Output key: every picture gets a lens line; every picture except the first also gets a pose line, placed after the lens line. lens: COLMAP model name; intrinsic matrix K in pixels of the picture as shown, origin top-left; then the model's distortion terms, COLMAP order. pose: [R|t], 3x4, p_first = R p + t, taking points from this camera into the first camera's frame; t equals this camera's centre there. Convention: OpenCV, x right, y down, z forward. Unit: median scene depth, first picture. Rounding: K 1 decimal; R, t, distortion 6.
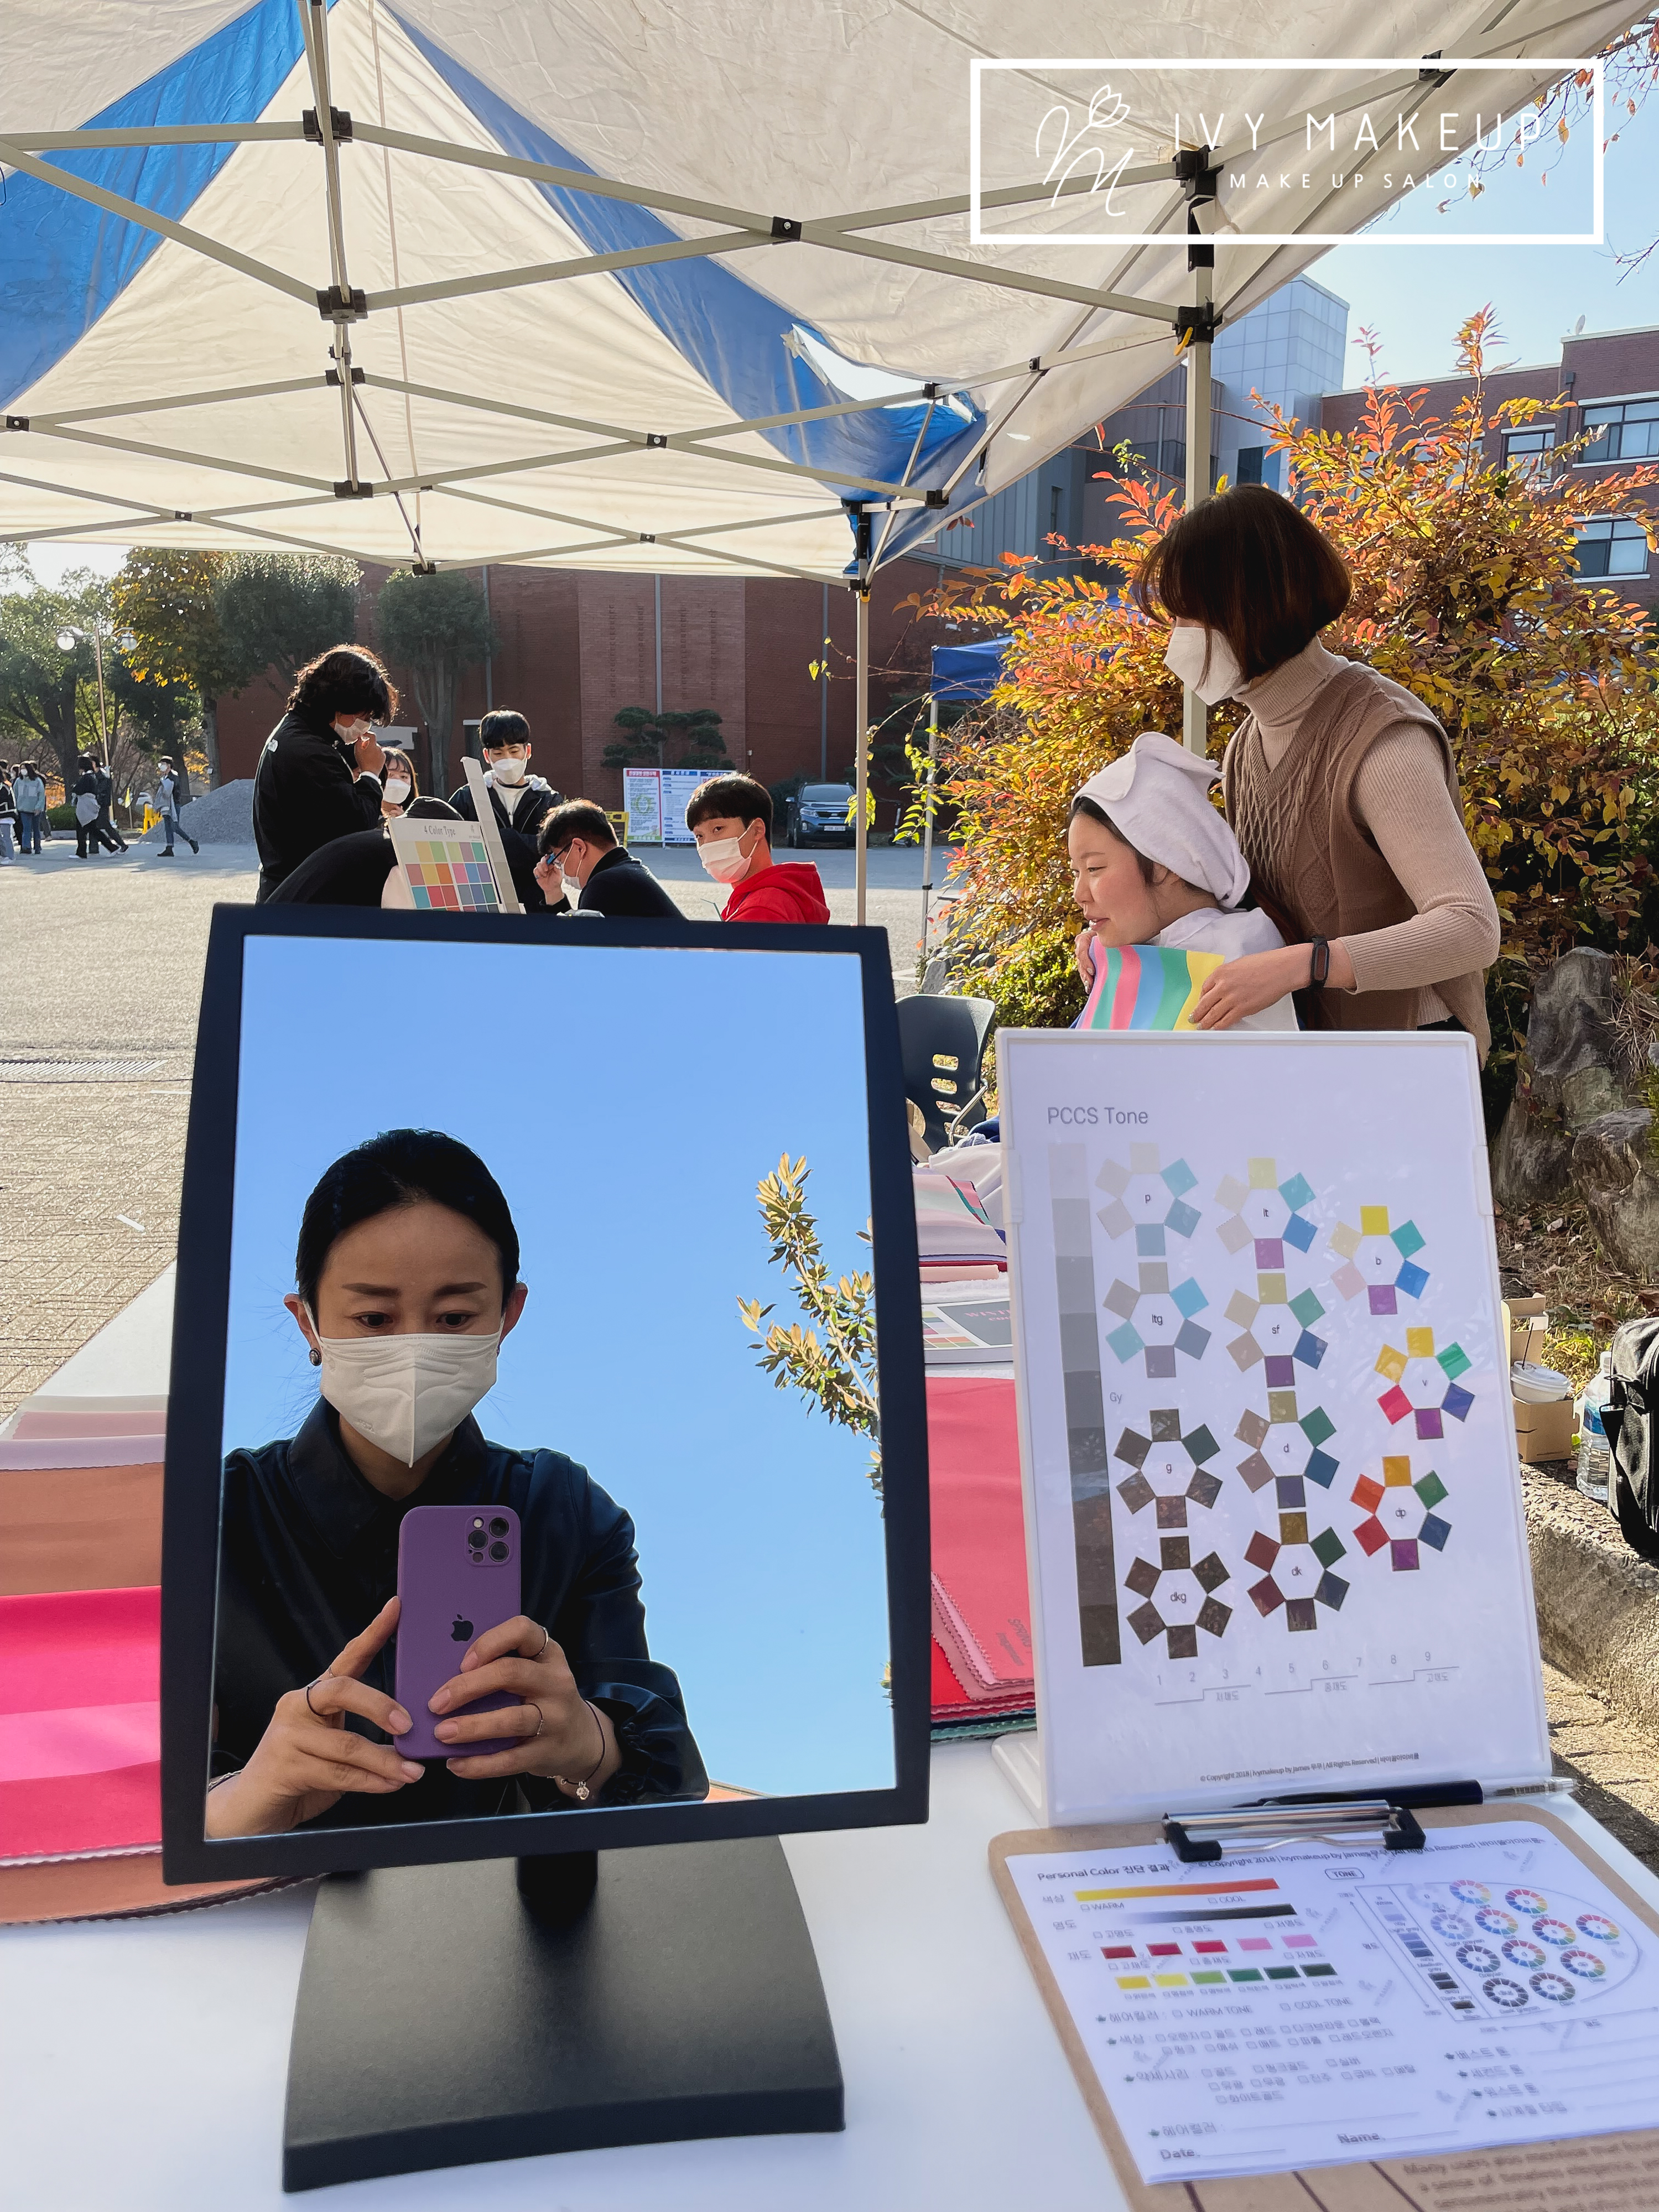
lens RADIAL K [[1689.9, 0, 844.8], [0, 1689.9, 1127.6], [0, 0, 1]] dist [0.087689, -0.123543]
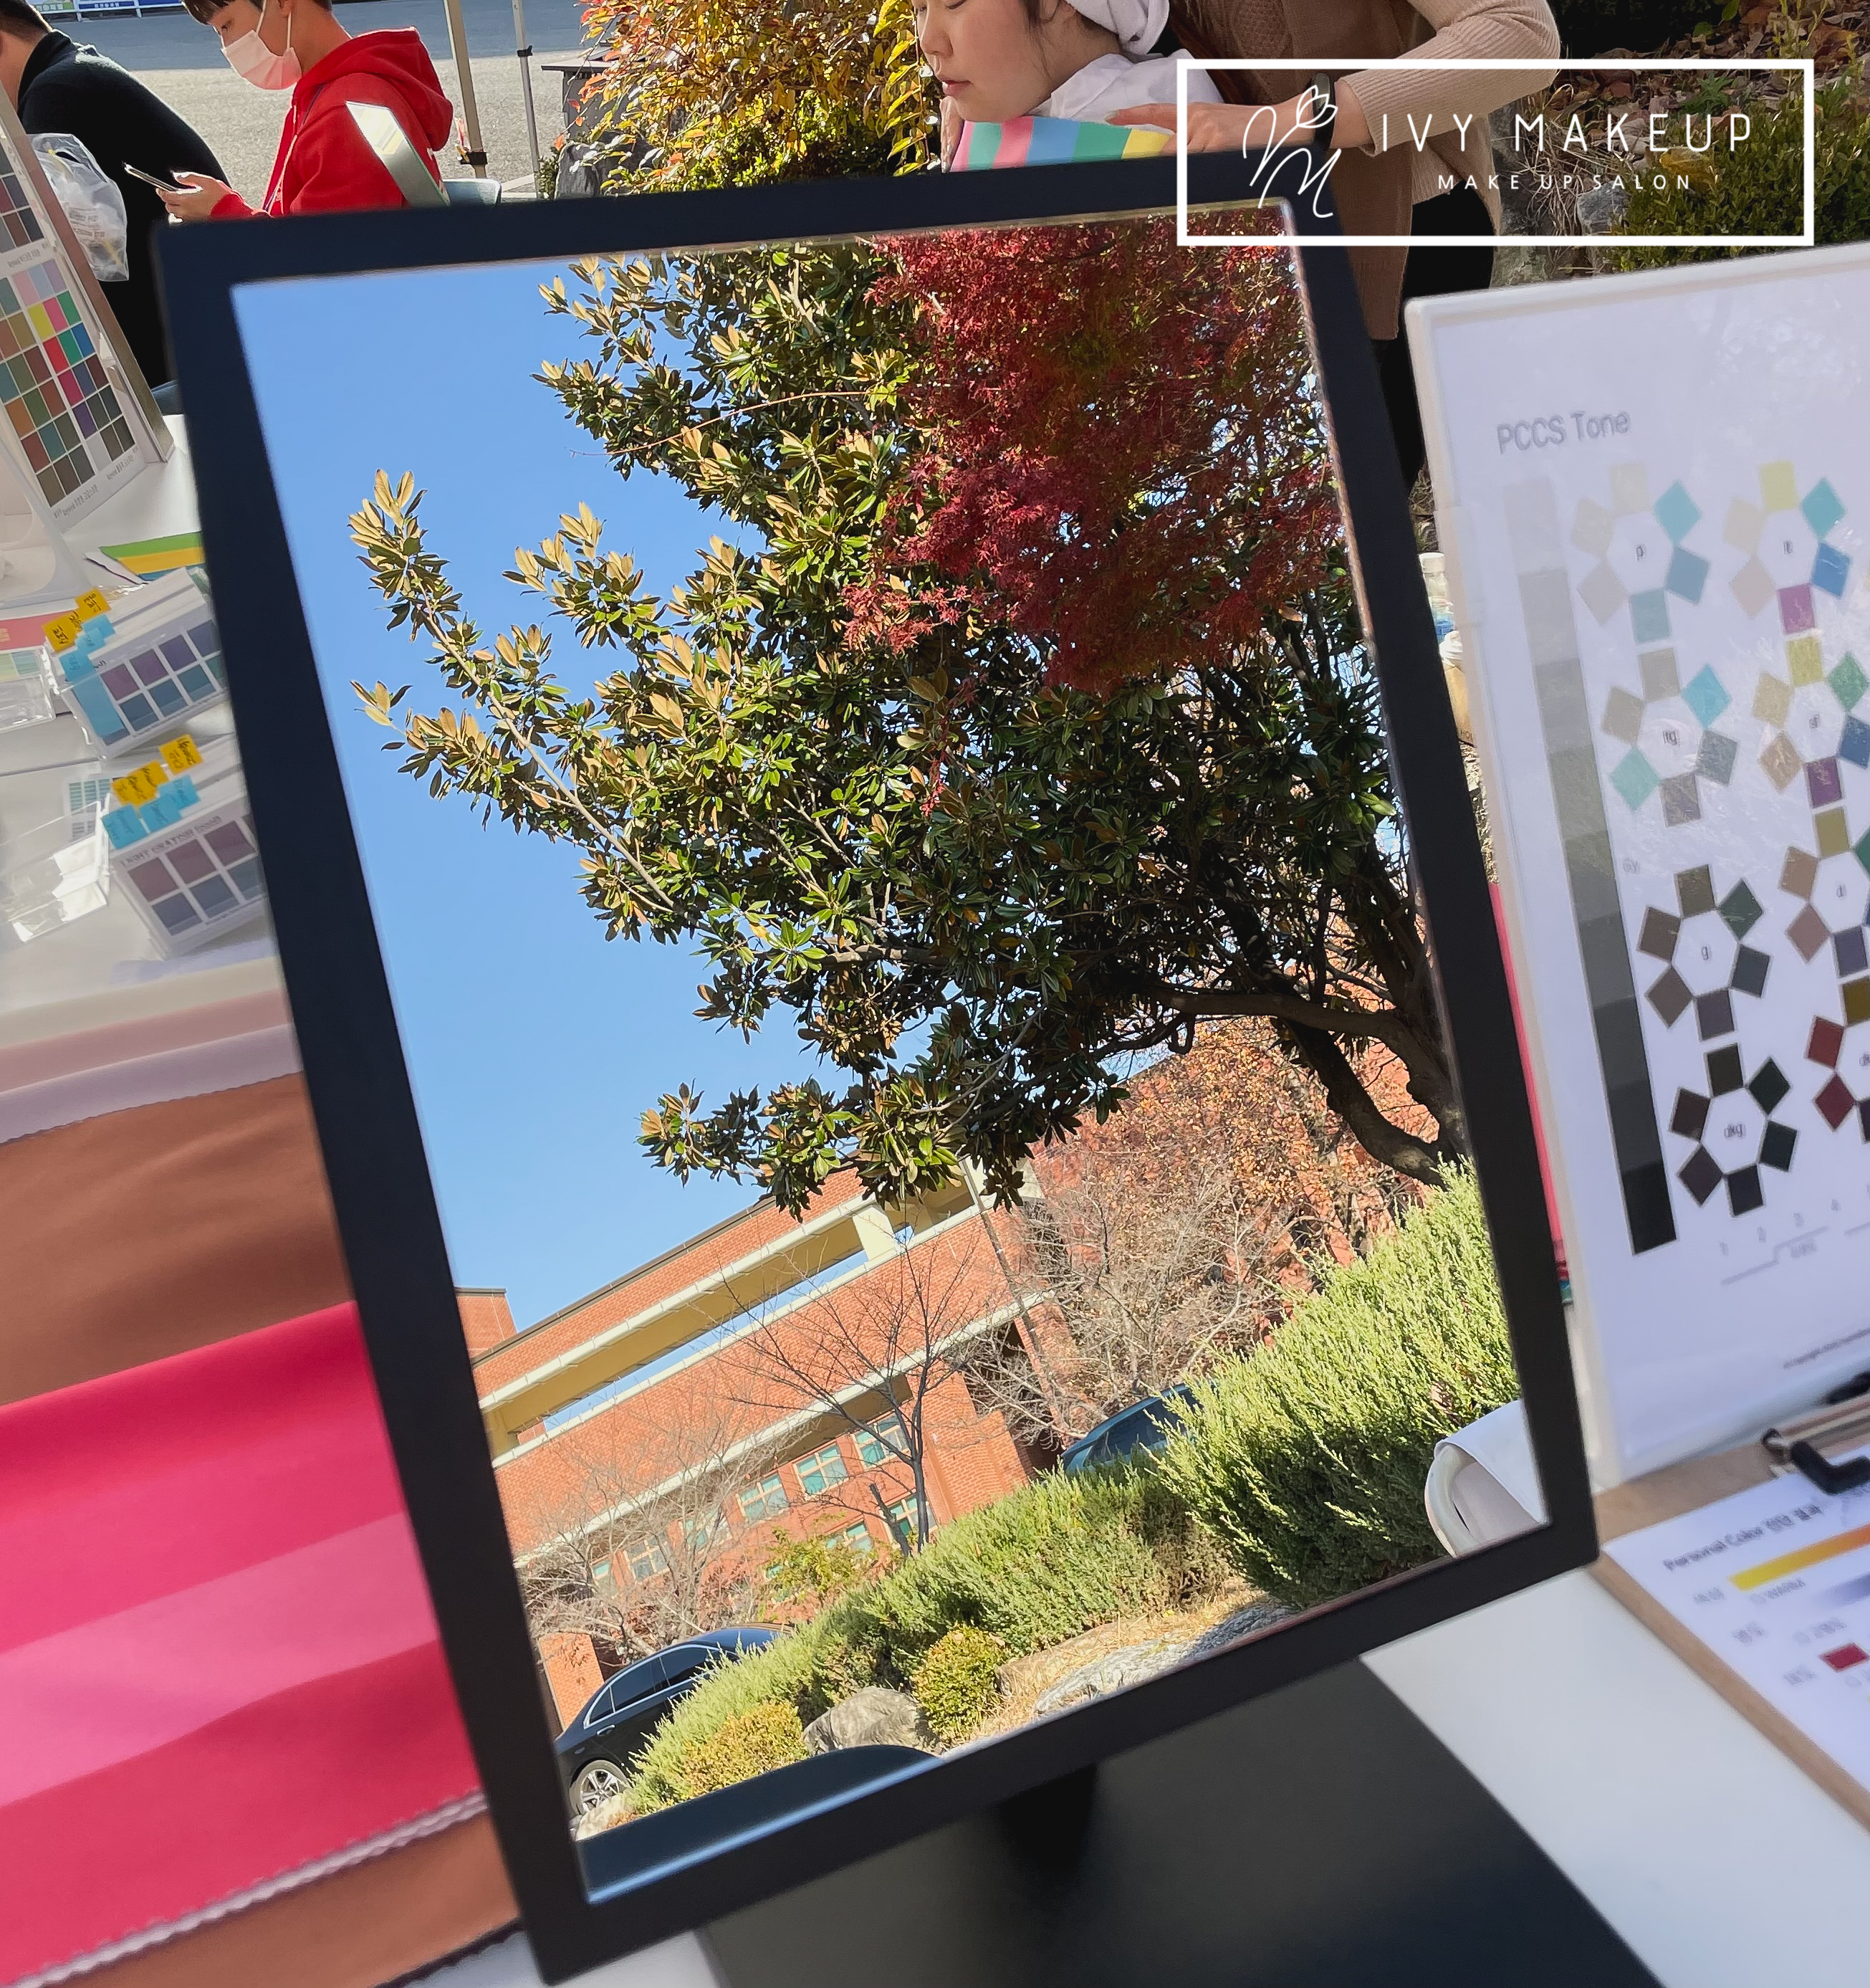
lens RADIAL K [[2204.2, 0, 1020.4], [0, 2204.2, 939.2], [0, 0, 1]] dist [0.055278, 0.000000]
pose [[0.961017, -0.170233, 0.217868, -0.052192], [0.112456, 0.960520, 0.254468, -0.011735], [-0.252586, -0.220048, 0.942220, 0.048494]]
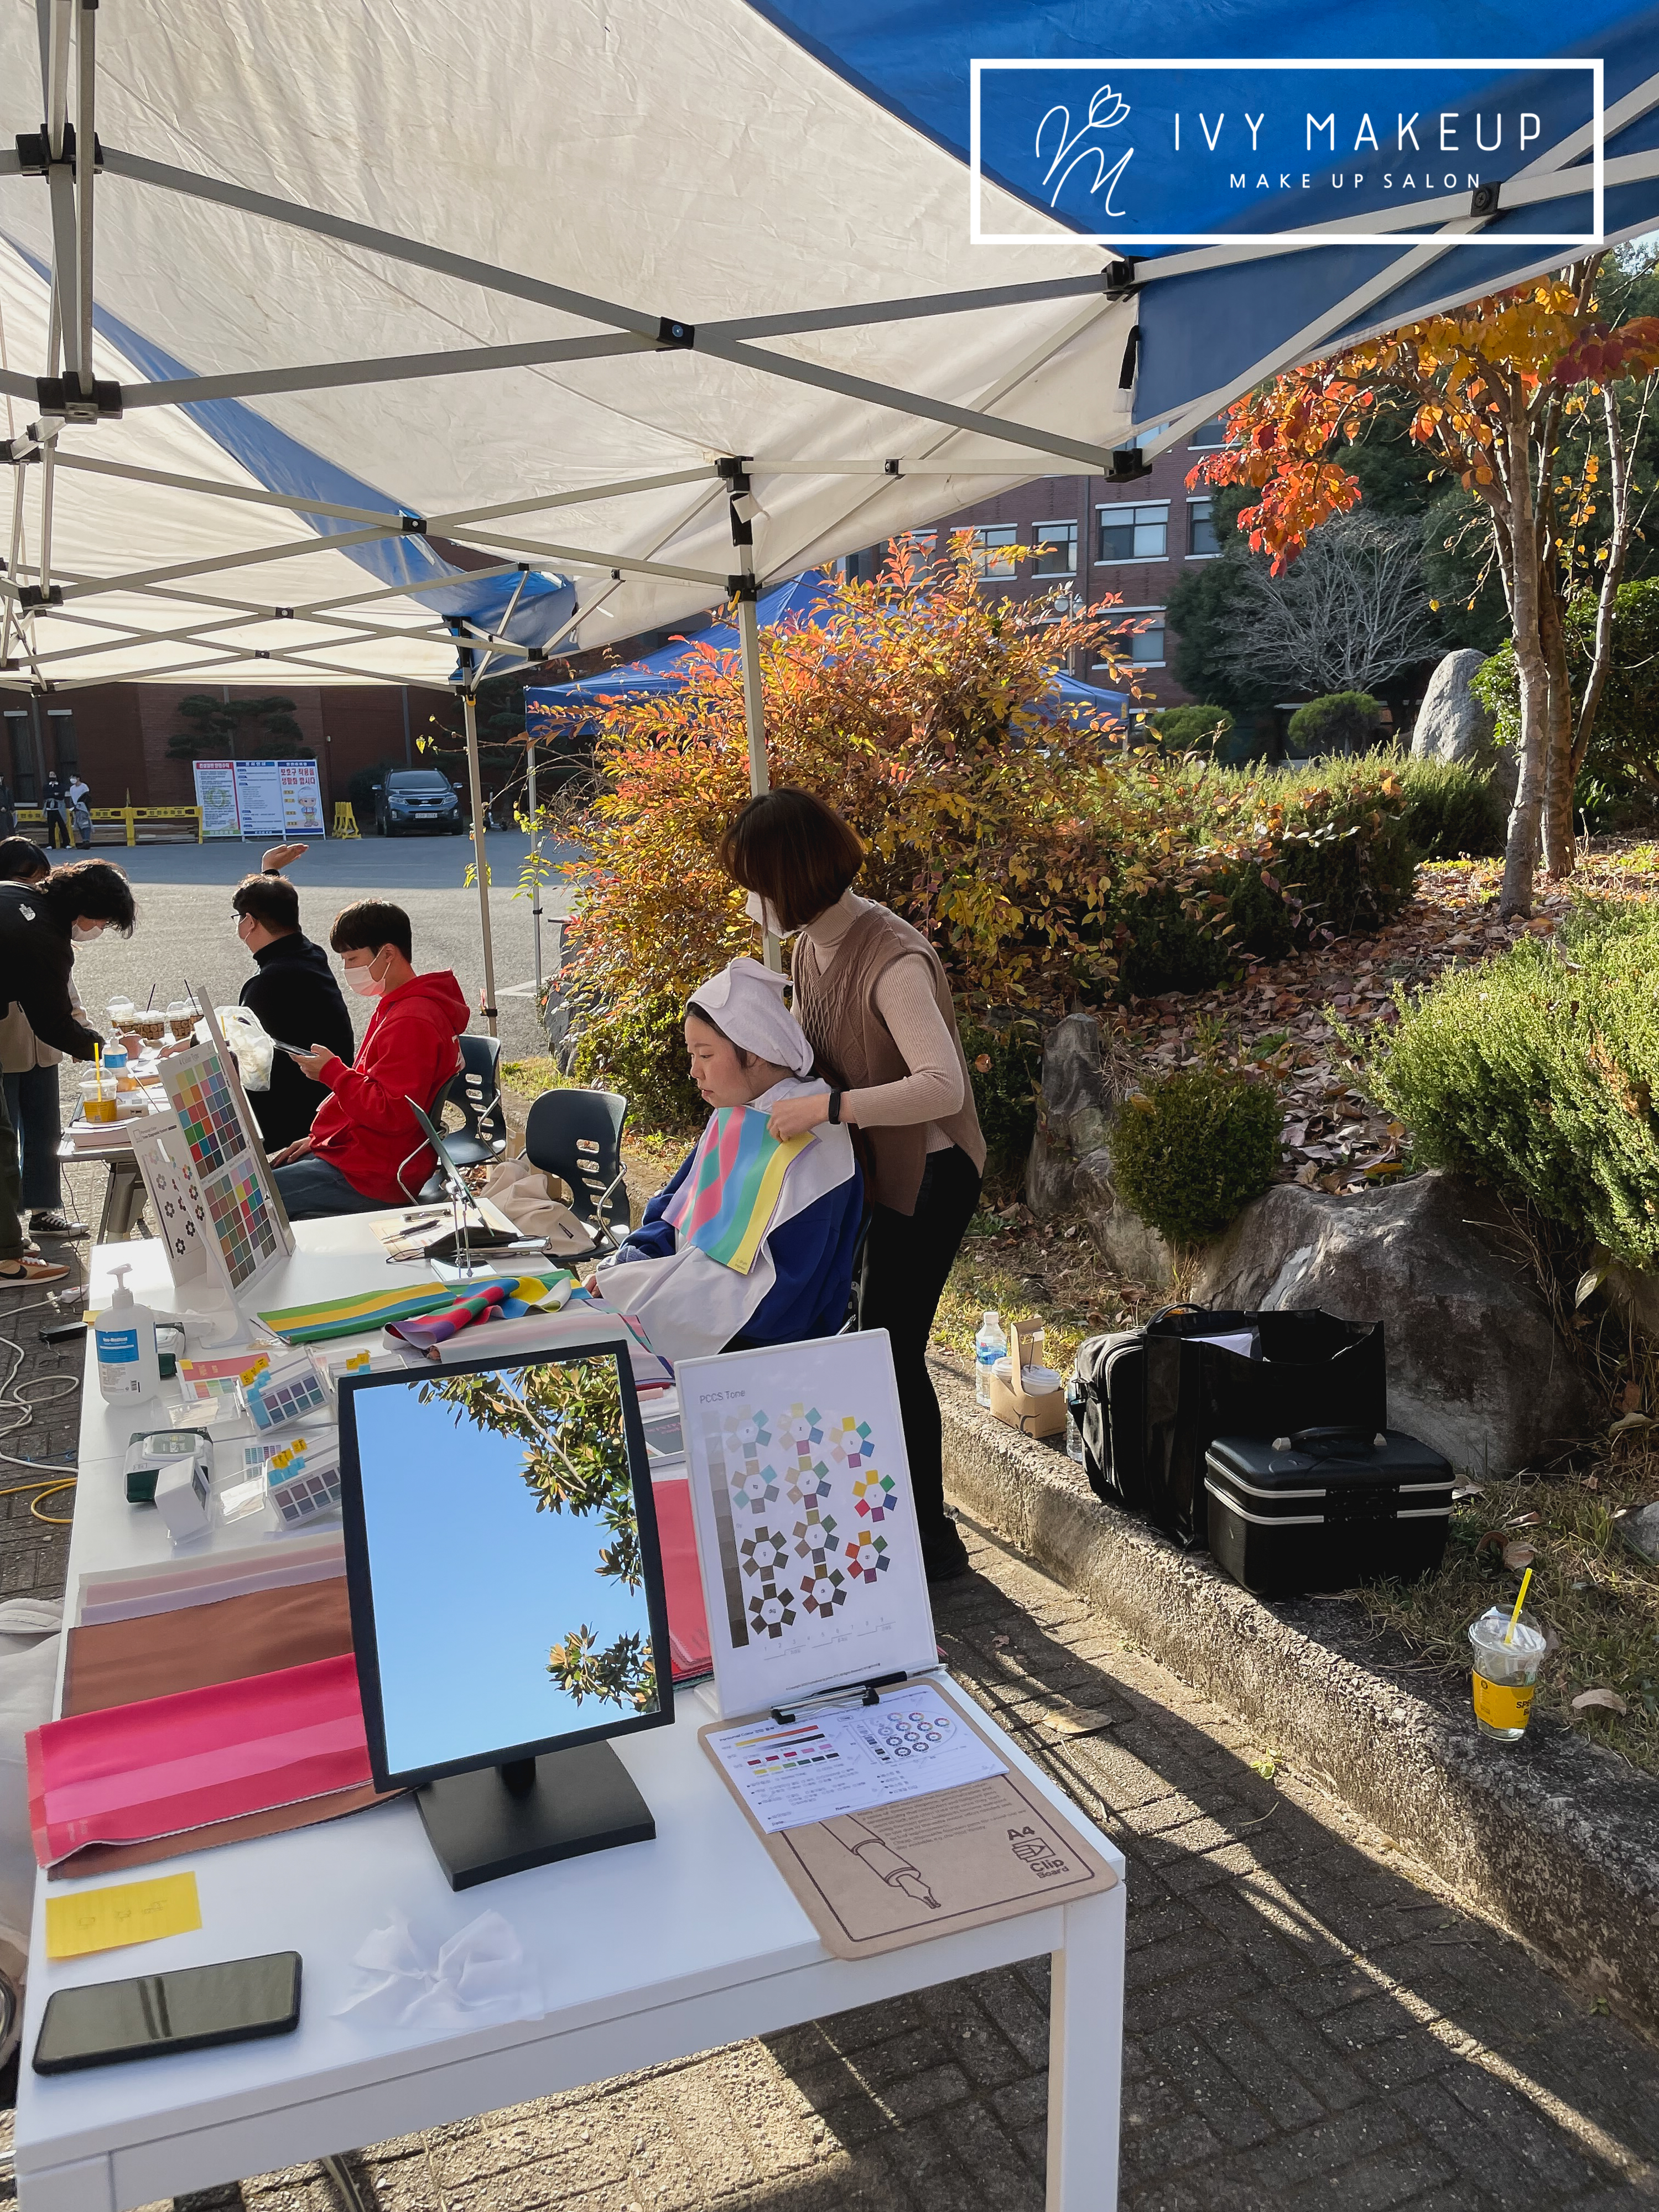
lens RADIAL K [[1689.9, 0, 854.7], [0, 1689.9, 1094.3], [0, 0, 1]] dist [0.087689, -0.123543]
pose [[0.970596, -0.072935, 0.229400, -0.032861], [0.072542, 0.997314, 0.010161, -0.083618], [-0.229525, 0.006779, 0.973279, -0.242780]]
